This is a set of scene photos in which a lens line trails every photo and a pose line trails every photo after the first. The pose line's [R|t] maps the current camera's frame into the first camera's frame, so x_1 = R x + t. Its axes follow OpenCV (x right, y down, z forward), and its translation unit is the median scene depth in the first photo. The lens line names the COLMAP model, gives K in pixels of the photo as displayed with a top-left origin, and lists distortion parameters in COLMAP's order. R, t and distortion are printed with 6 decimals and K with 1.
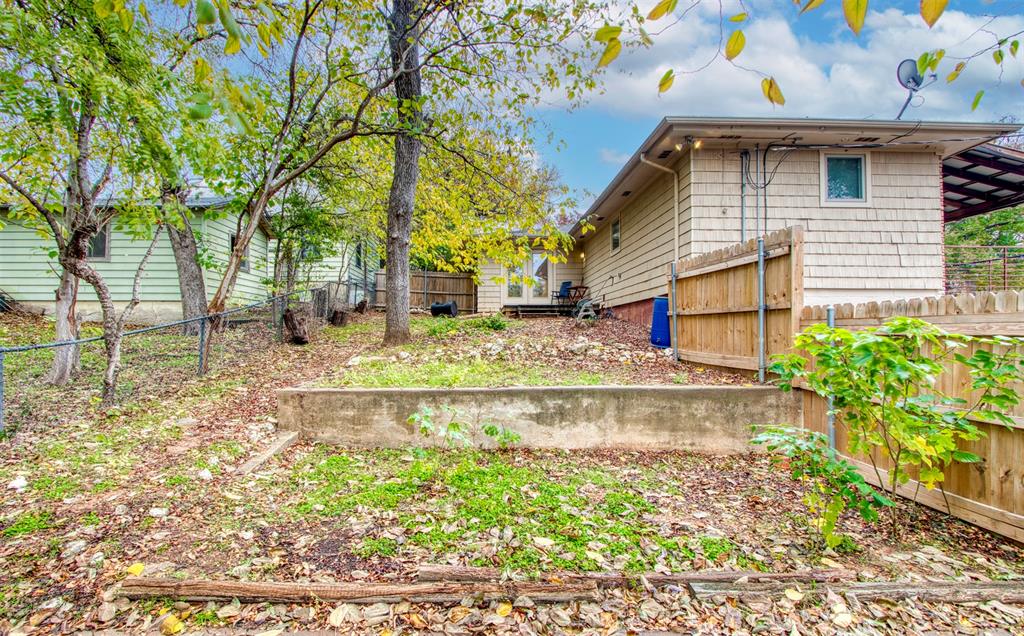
lens RADIAL K [[475.8, 0, 512.0], [0, 475.8, 318.0], [0, 0, 1]] dist [-0.013053, 0.000207]
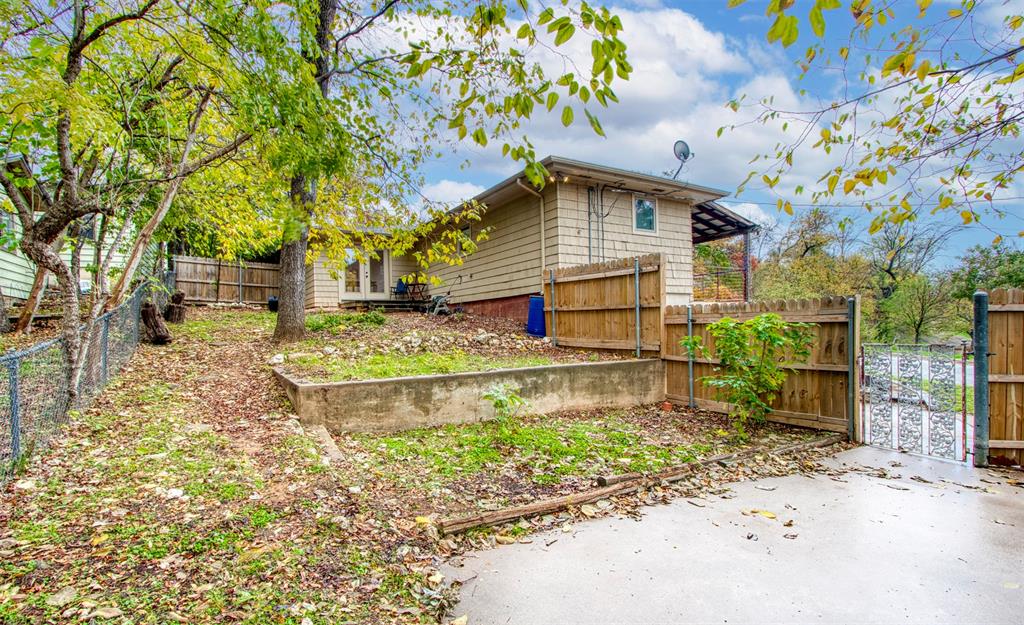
lens RADIAL K [[469.9, 0, 509.7], [0, 469.9, 317.6], [0, 0, 1]] dist [-0.018272, 0.000038]
pose [[0.876734, -0.007130, 0.480923, -0.545708], [0.001480, 0.999925, 0.012127, -0.005058], [-0.480973, -0.009921, 0.876679, -0.081238]]
